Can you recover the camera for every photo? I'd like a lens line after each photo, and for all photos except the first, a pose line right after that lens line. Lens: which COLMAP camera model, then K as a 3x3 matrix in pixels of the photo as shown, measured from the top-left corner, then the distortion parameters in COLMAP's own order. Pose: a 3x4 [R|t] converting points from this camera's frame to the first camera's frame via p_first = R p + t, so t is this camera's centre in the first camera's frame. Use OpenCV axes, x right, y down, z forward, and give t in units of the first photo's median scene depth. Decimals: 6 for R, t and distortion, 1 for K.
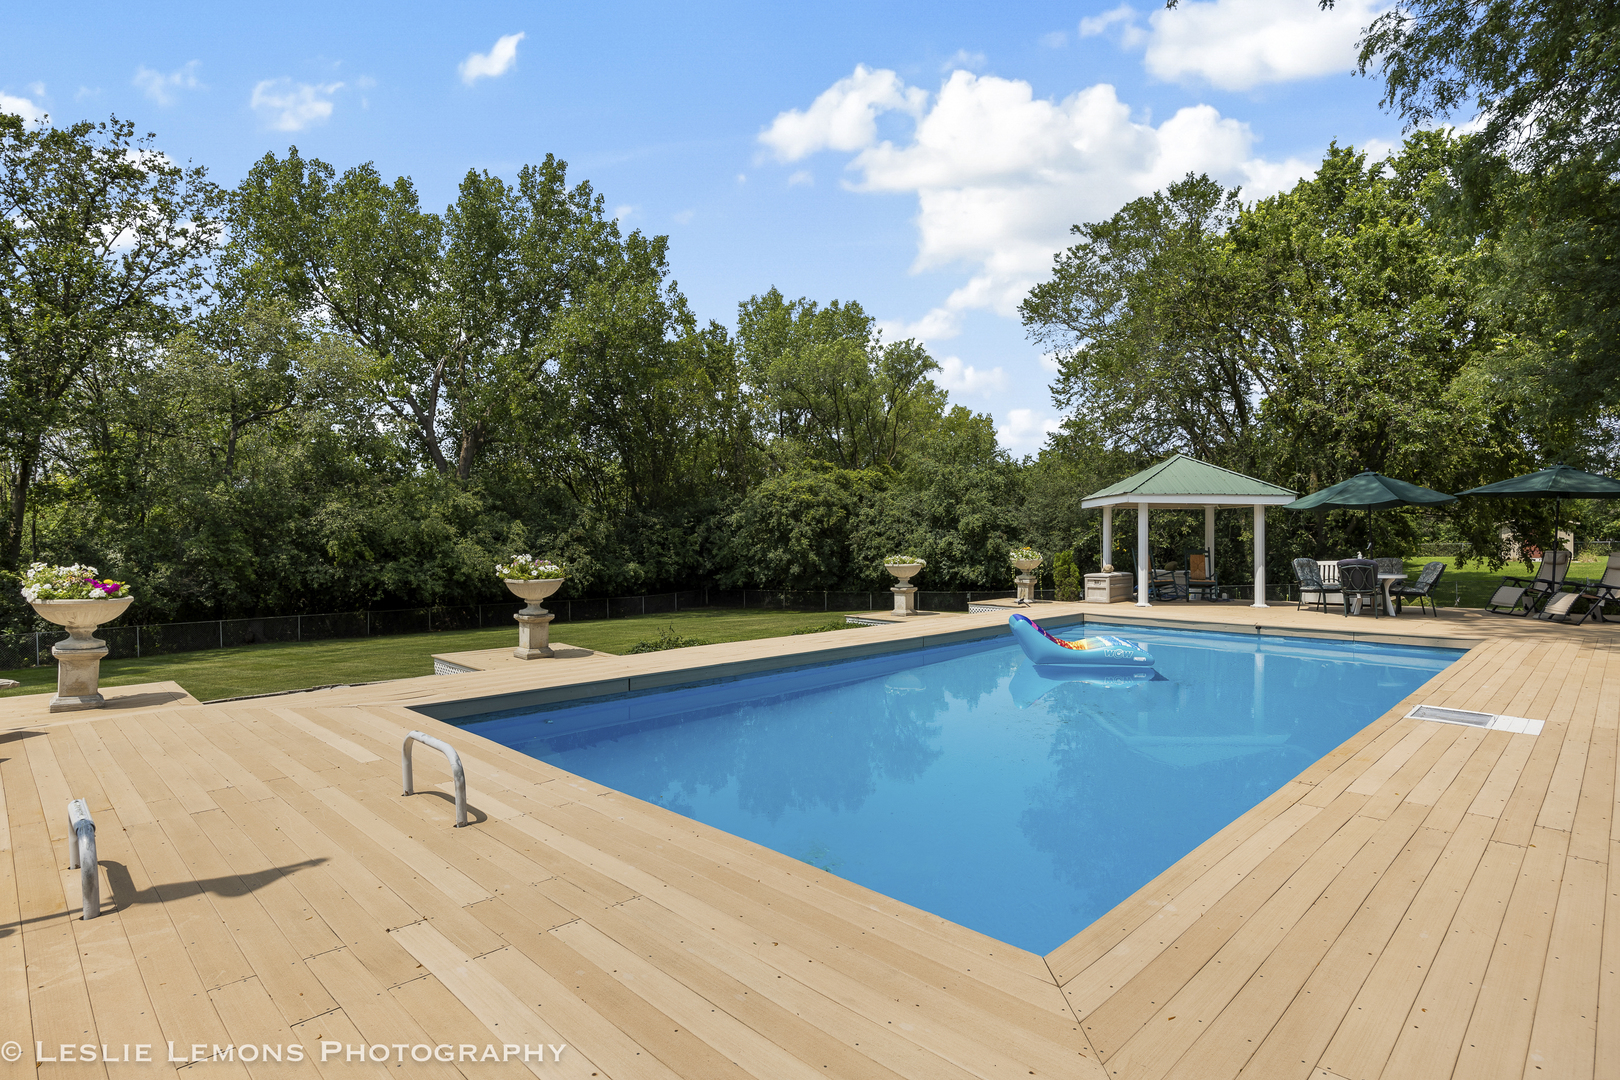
lens RADIAL K [[840.1, 0, 806.8], [0, 840.1, 540.2], [0, 0, 1]] dist [-0.022793, -0.000101]
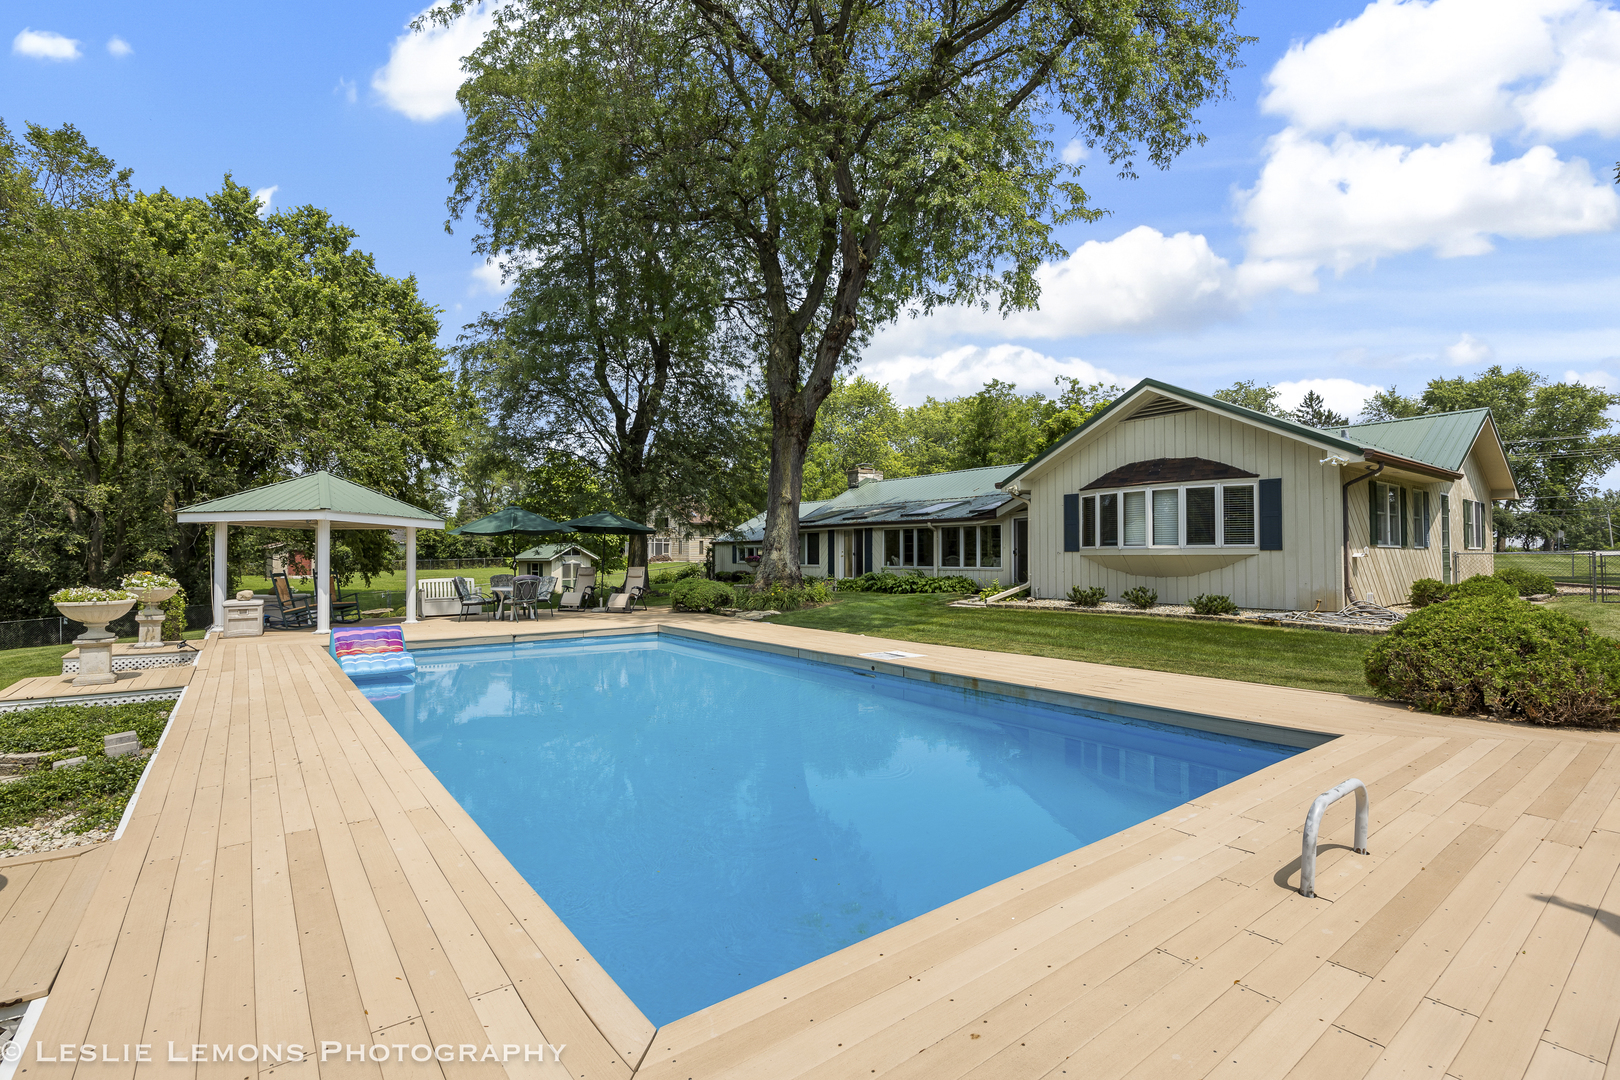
lens RADIAL K [[726.0, 0, 805.6], [0, 726.0, 543.9], [0, 0, 1]] dist [-0.004244, -0.000718]
pose [[0.134391, 0.018463, 0.990756, -0.326770], [0.003094, 0.999814, -0.019051, -0.002979], [-0.990924, 0.005626, 0.134309, 0.367794]]
